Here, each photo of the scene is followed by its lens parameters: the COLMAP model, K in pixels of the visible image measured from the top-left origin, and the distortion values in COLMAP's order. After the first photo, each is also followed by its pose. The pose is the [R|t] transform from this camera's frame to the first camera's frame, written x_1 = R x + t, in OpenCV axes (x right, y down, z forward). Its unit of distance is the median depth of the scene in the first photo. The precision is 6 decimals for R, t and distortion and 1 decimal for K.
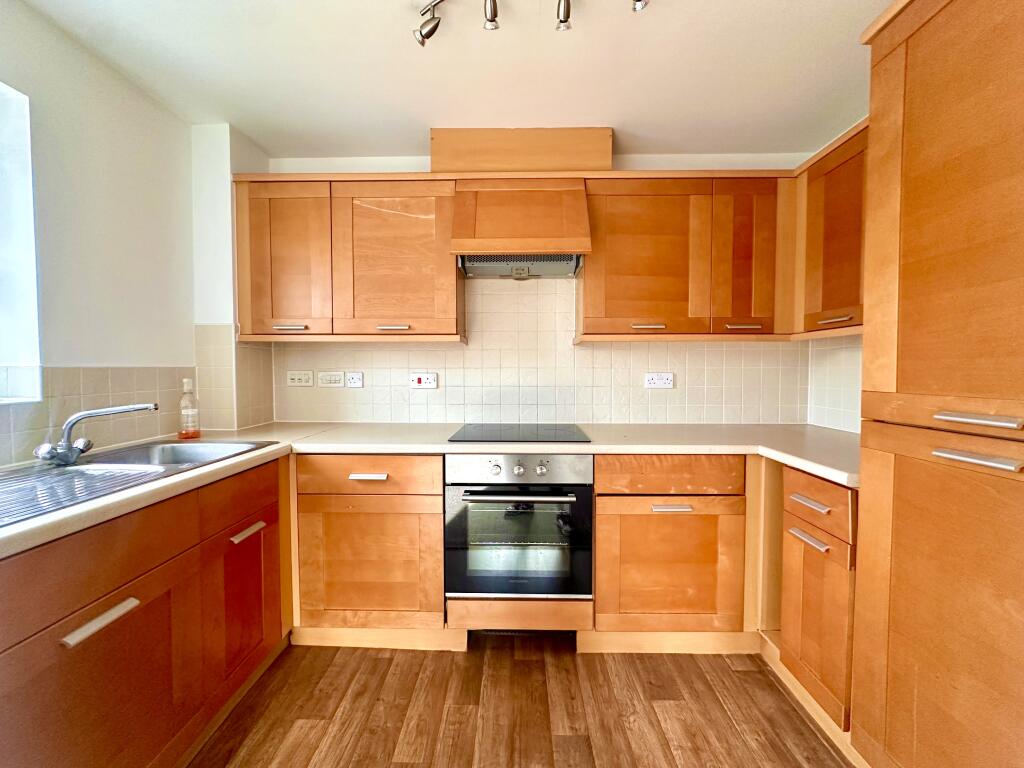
lens RADIAL K [[410.3, 0, 512.0], [0, 410.3, 384.0], [0, 0, 1]] dist [-0.000282, -0.000066]
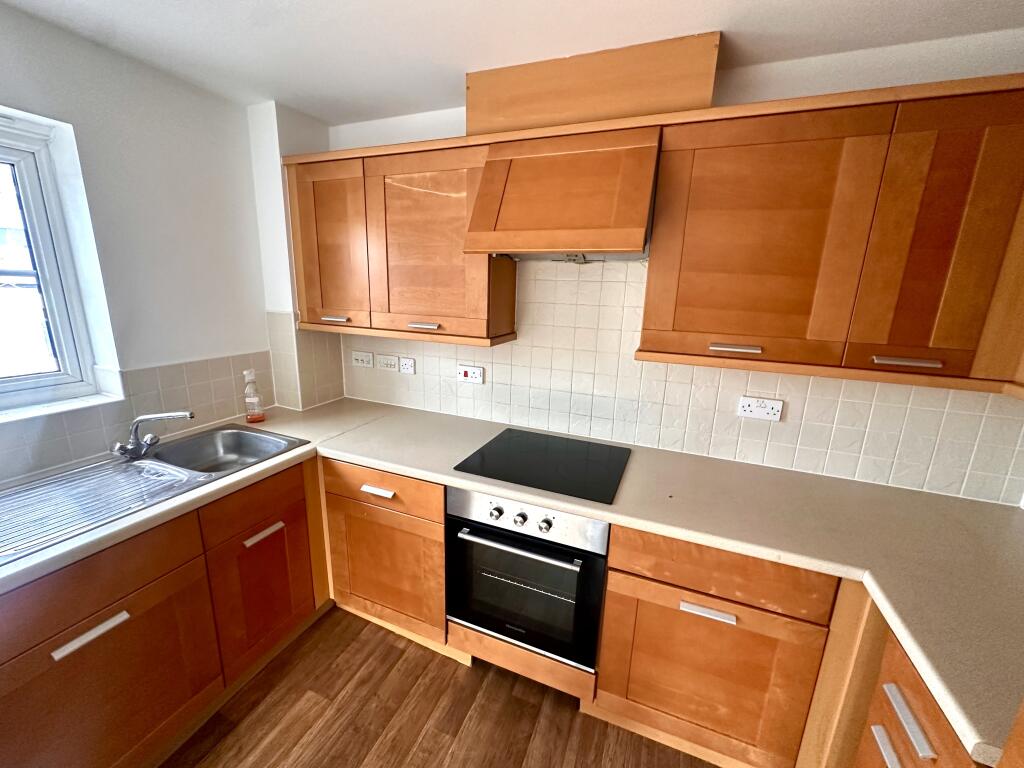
lens RADIAL K [[410.3, 0, 512.0], [0, 410.3, 384.0], [0, 0, 1]] dist [-0.000282, -0.000066]
pose [[0.932682, 0.111792, -0.342938, 0.233159], [-0.044918, 0.979355, 0.197092, -0.210235], [0.357891, -0.168420, 0.918449, 0.219894]]
